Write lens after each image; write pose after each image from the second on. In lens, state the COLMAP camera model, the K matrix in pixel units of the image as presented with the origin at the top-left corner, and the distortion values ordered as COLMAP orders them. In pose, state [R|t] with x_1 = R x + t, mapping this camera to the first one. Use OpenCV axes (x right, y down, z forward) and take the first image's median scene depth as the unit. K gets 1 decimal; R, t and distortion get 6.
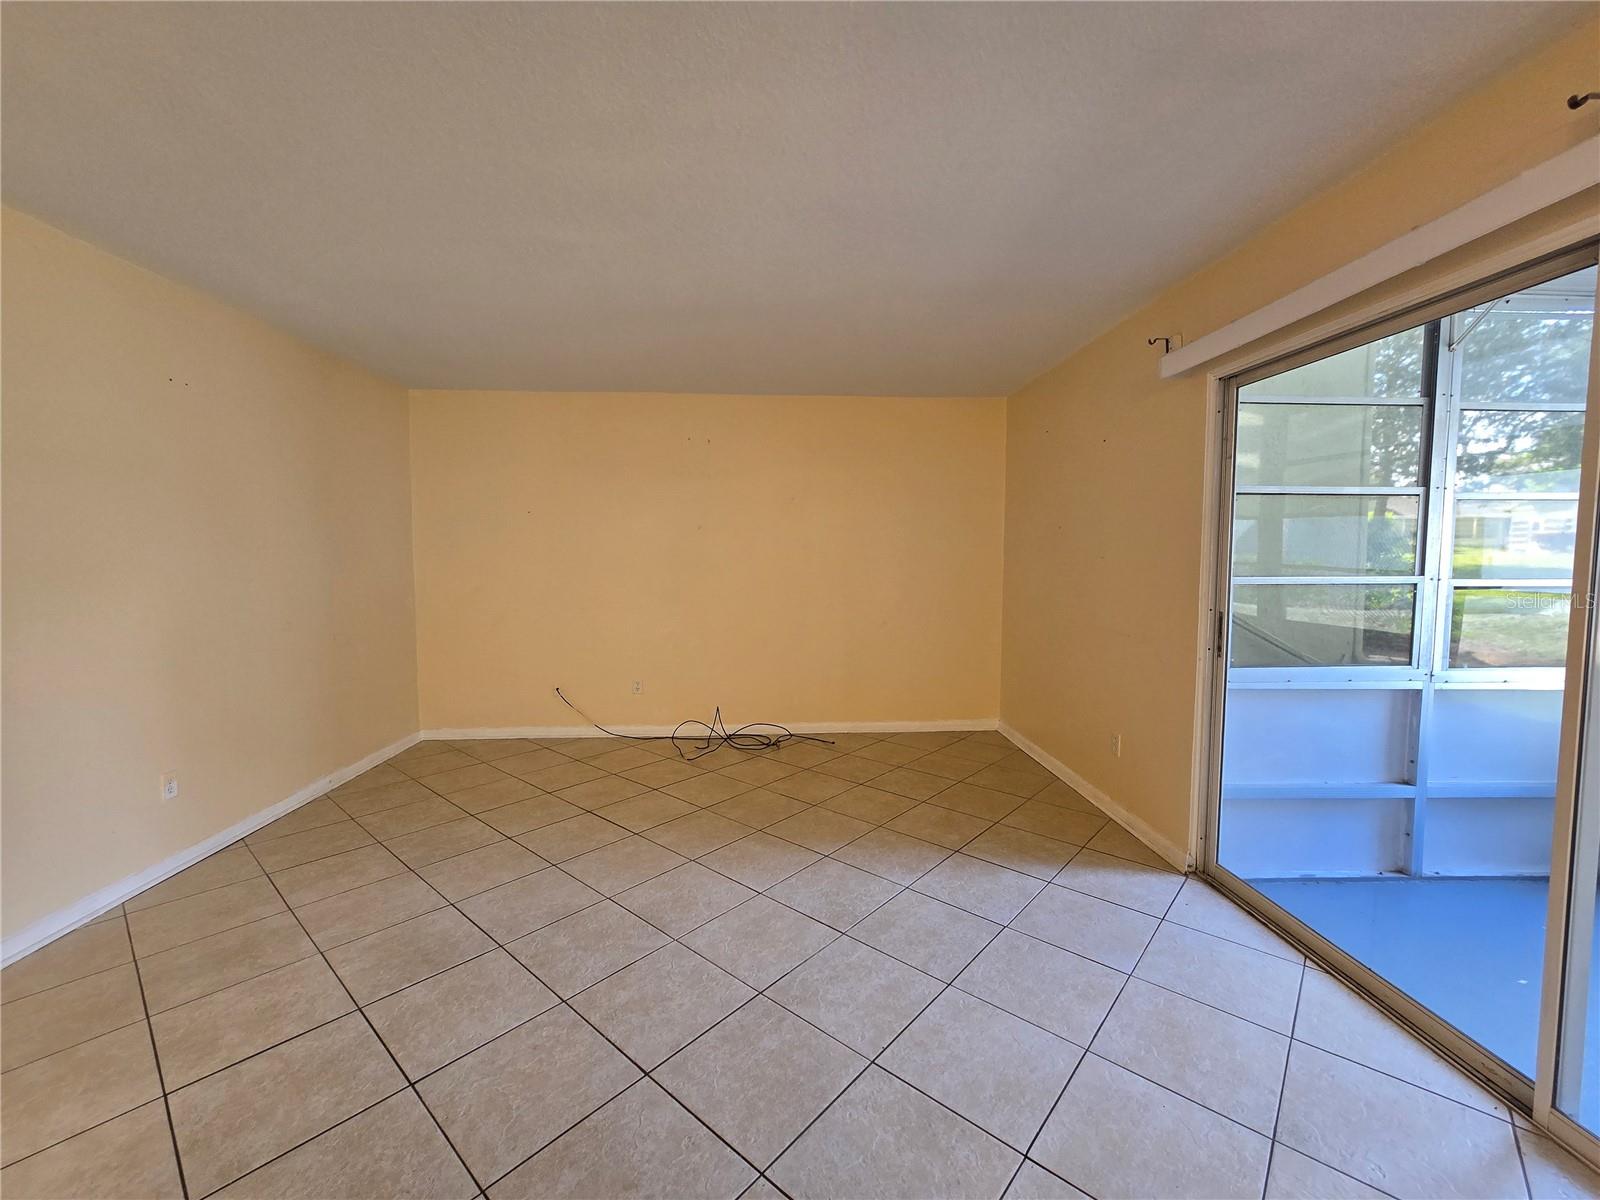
lens RADIAL K [[658.8, 0, 800.3], [0, 658.8, 593.1], [0, 0, 1]] dist [-0.003448, 0.002365]
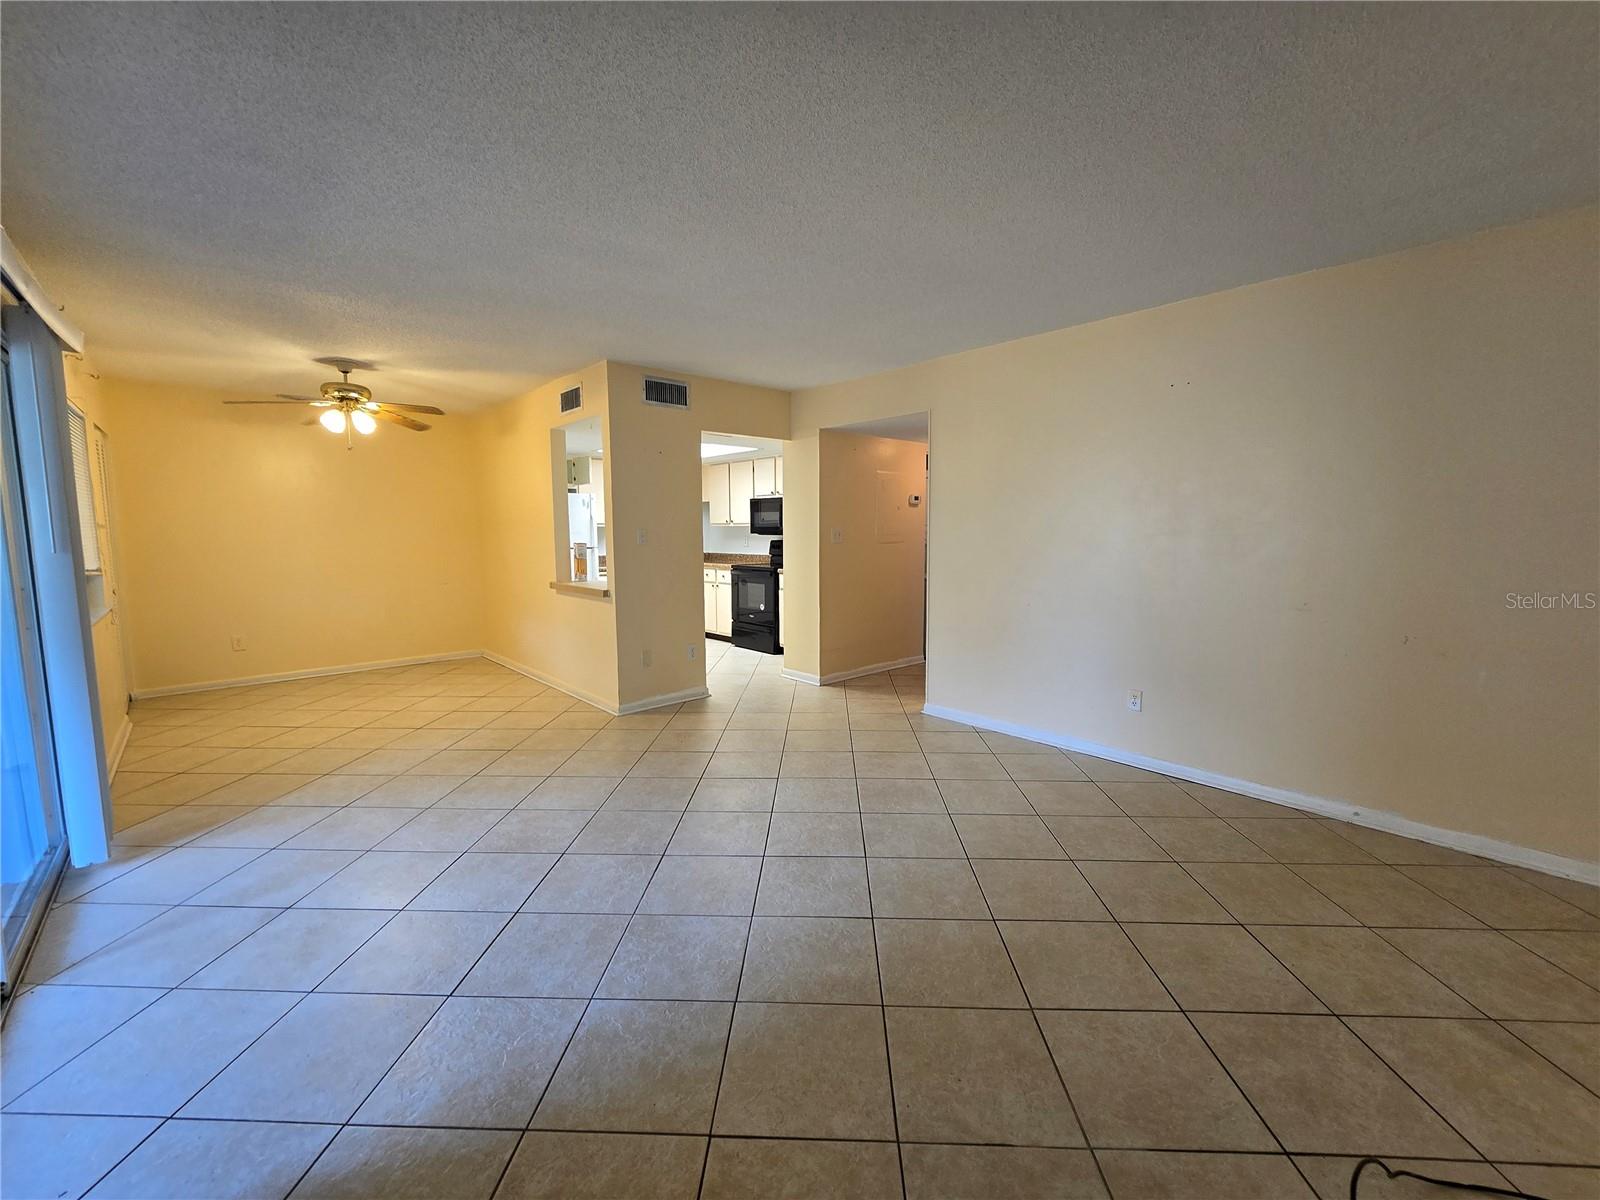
lens RADIAL K [[658.8, 0, 803.0], [0, 658.8, 593.4], [0, 0, 1]] dist [-0.003448, 0.002365]
pose [[-0.774984, 0.068603, -0.628247, 0.330004], [-0.034617, 0.987990, 0.150589, -0.084435], [0.631032, 0.138452, -0.763302, 1.335575]]
